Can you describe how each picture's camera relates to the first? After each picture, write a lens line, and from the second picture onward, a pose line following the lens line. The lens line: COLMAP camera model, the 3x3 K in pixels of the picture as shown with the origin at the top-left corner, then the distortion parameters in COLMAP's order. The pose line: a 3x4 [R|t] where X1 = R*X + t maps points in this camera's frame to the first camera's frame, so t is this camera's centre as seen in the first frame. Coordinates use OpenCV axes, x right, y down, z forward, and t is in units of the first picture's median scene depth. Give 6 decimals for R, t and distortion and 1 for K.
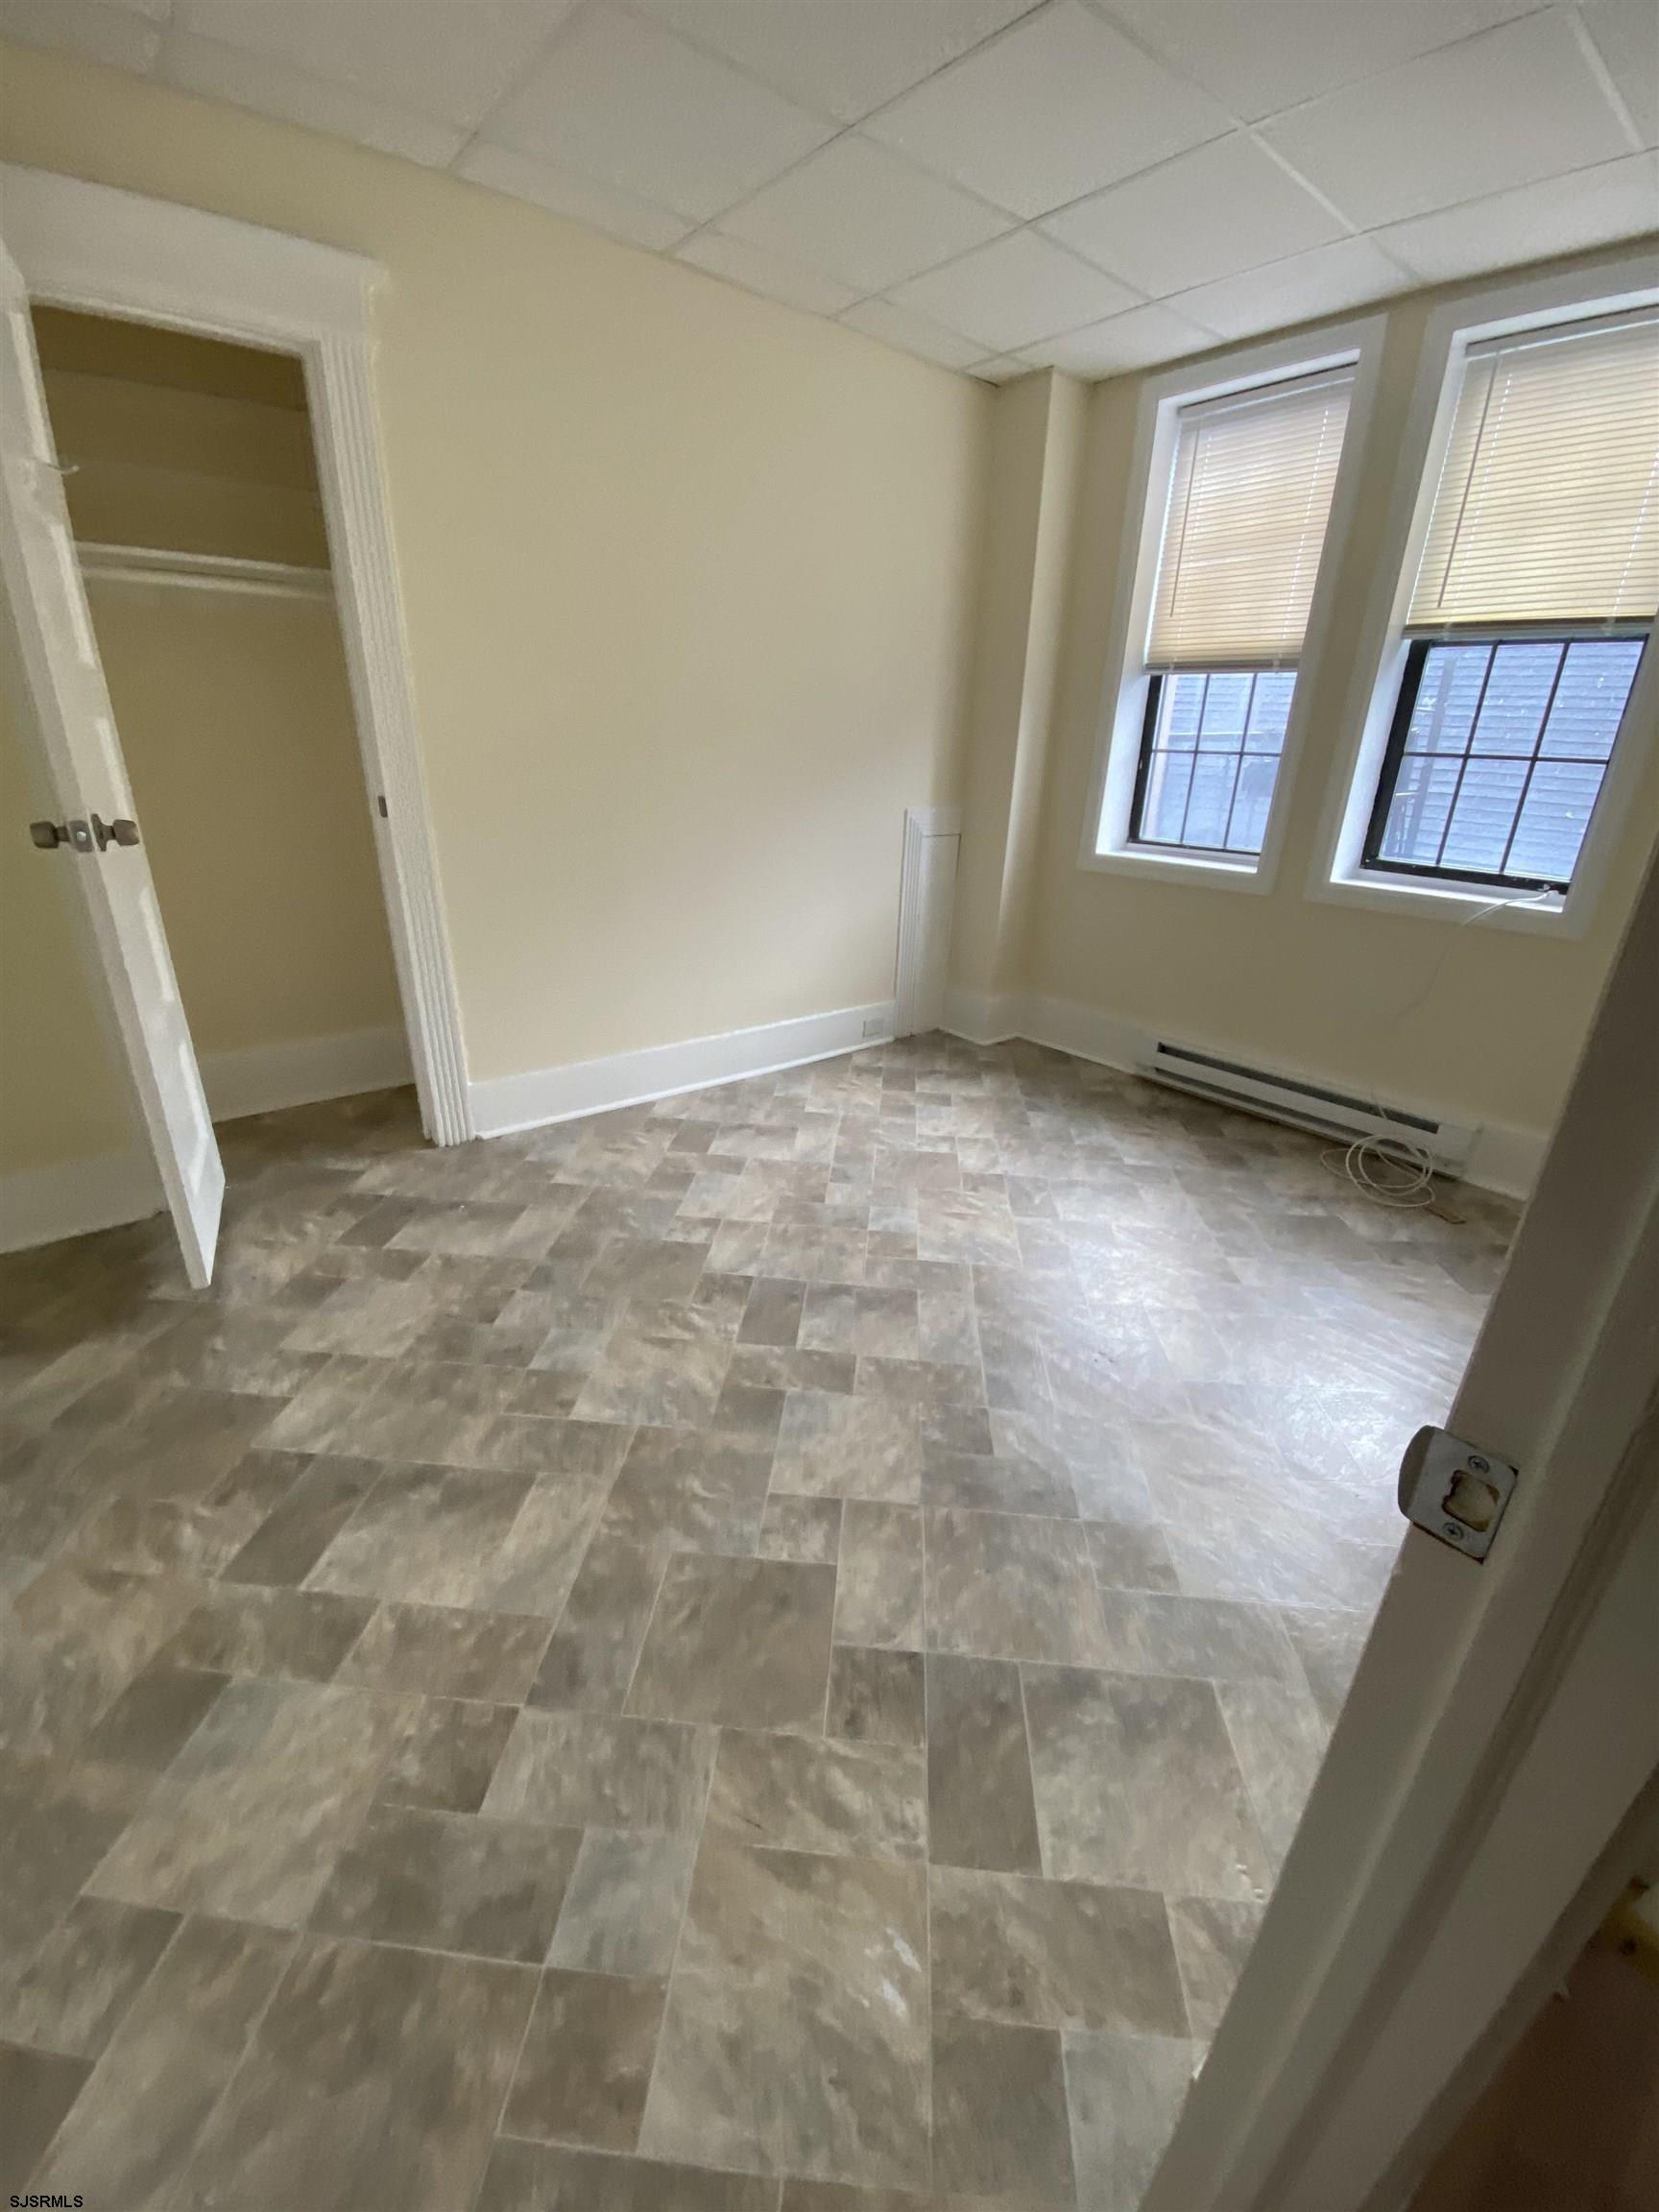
lens RADIAL K [[886.1, 0, 833.5], [0, 886.1, 1103.2], [0, 0, 1]] dist [0.014361, -0.017244]
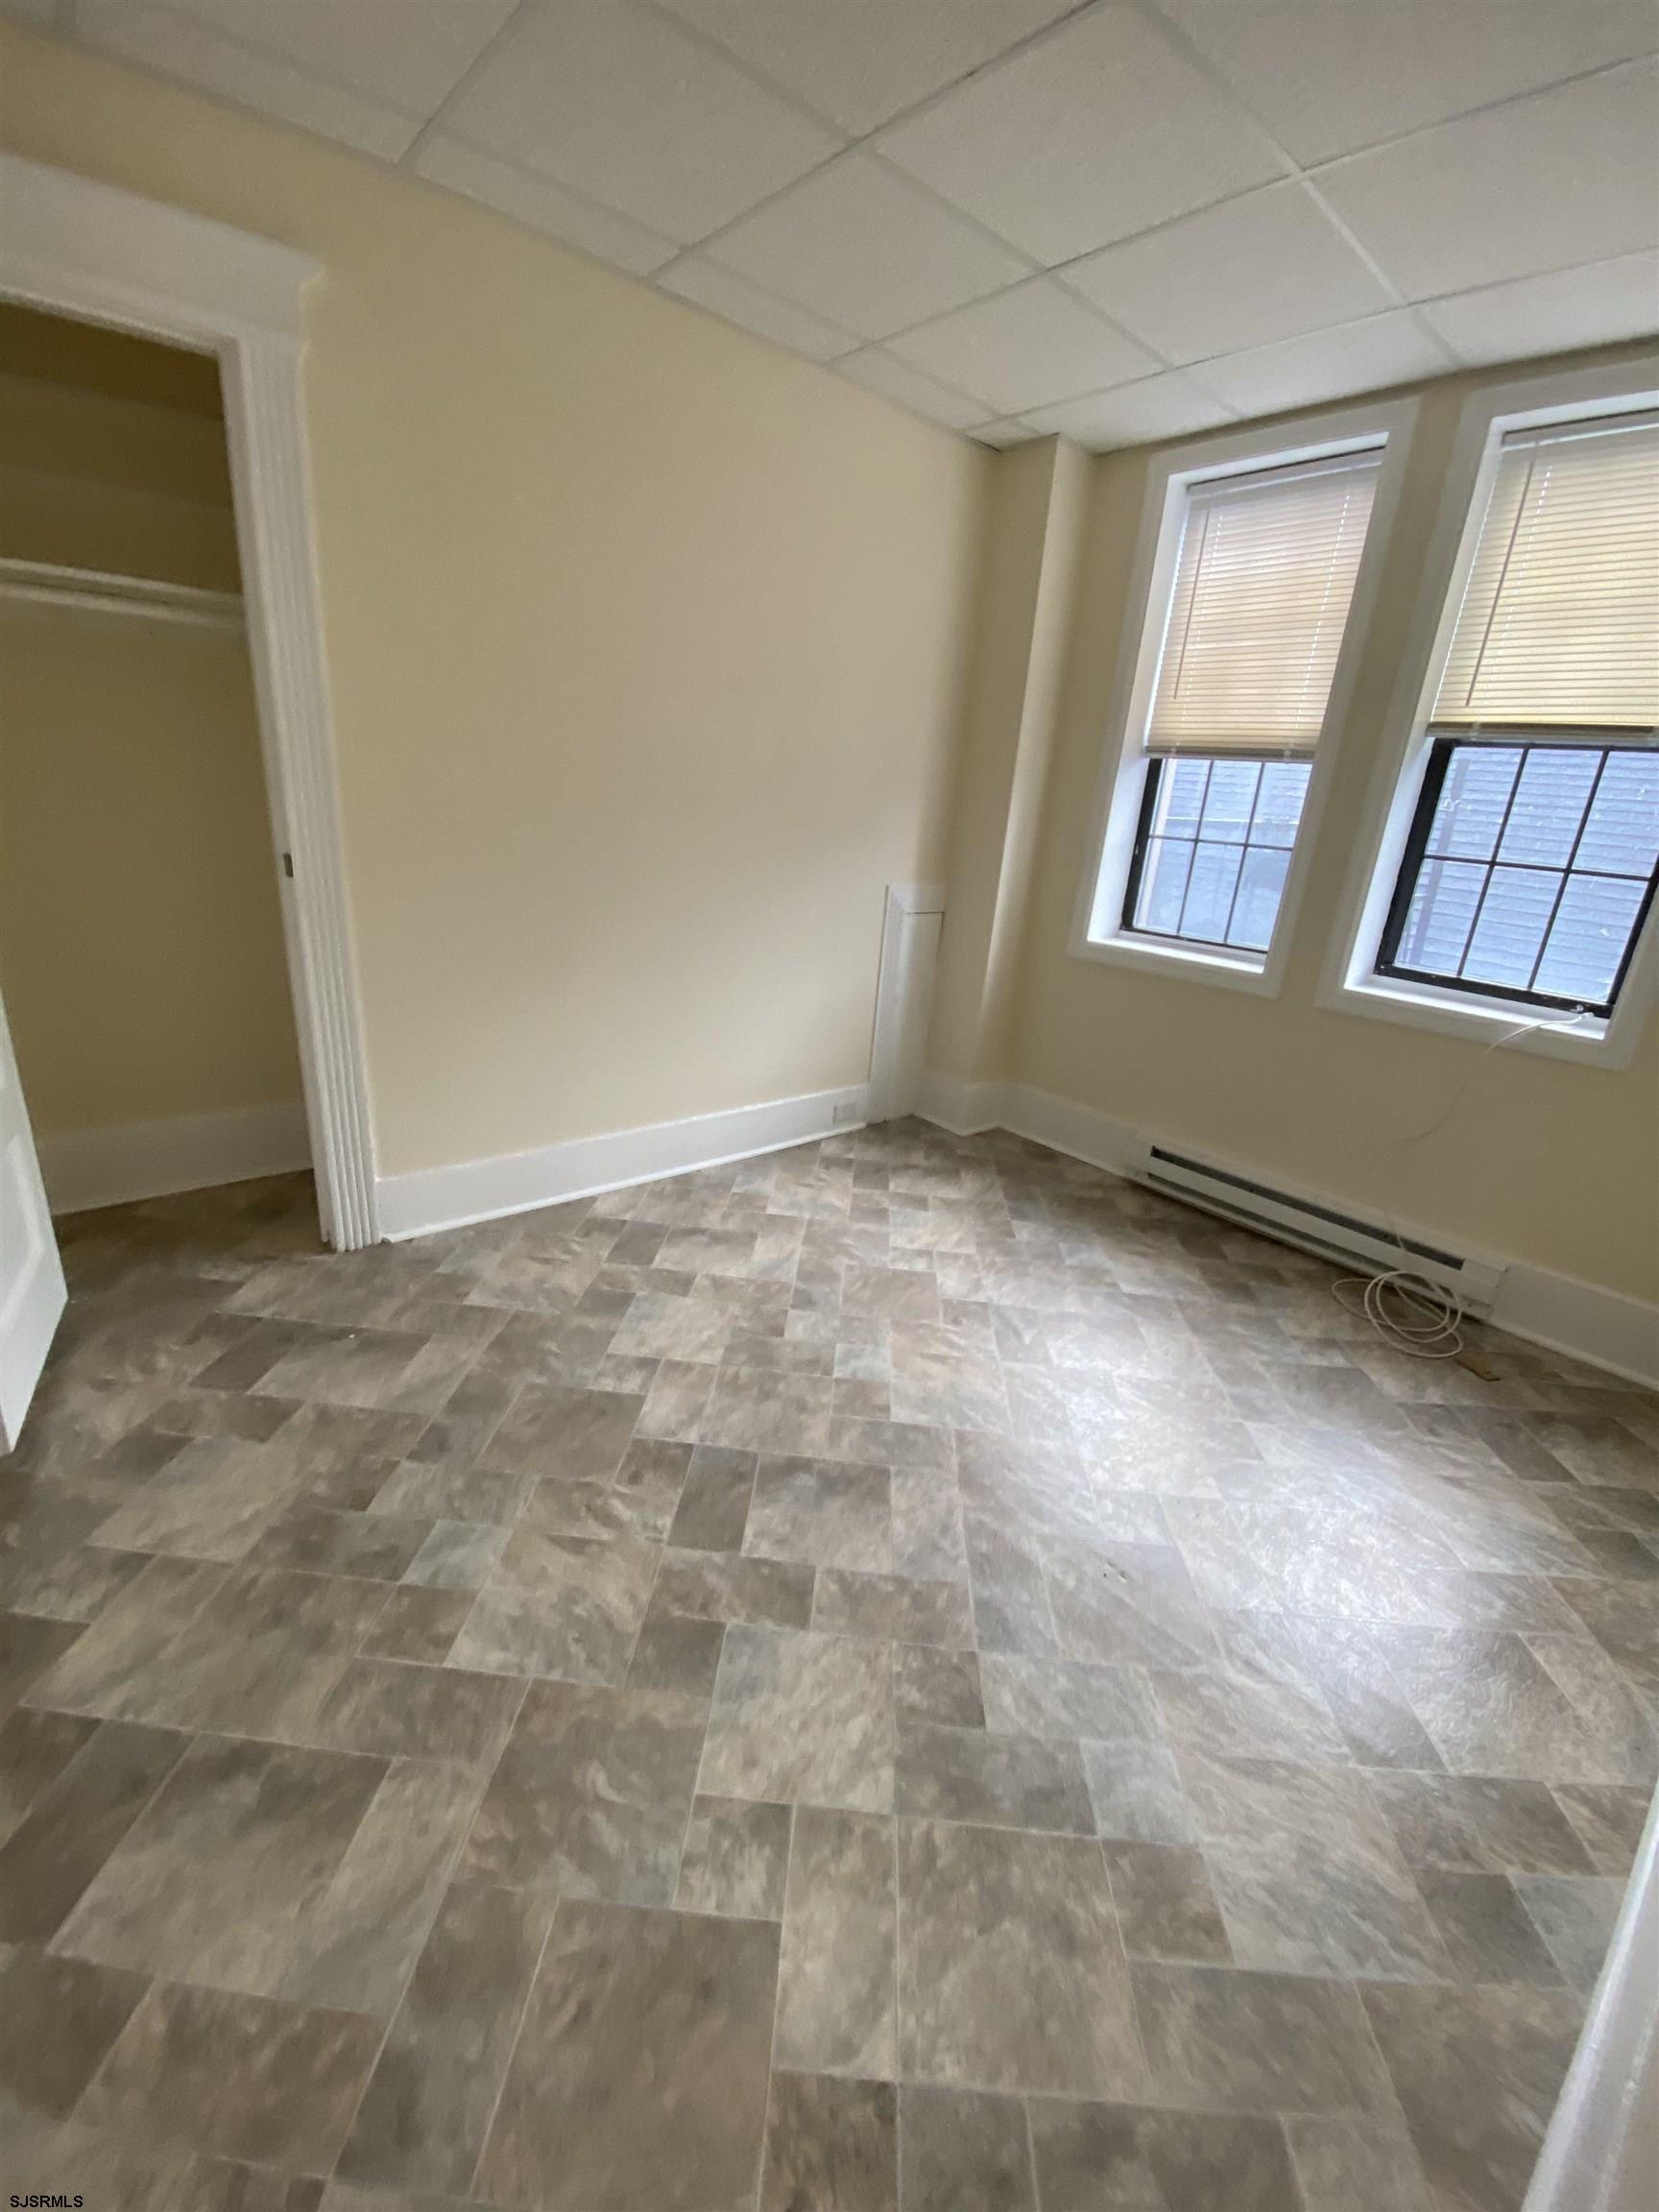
lens RADIAL K [[886.1, 0, 837.2], [0, 886.1, 1103.3], [0, 0, 1]] dist [0.014361, -0.017244]
pose [[0.998406, 0.036211, 0.043301, -0.004607], [-0.033944, 0.998071, -0.051986, -0.091475], [-0.045100, 0.050433, 0.997709, 0.154661]]
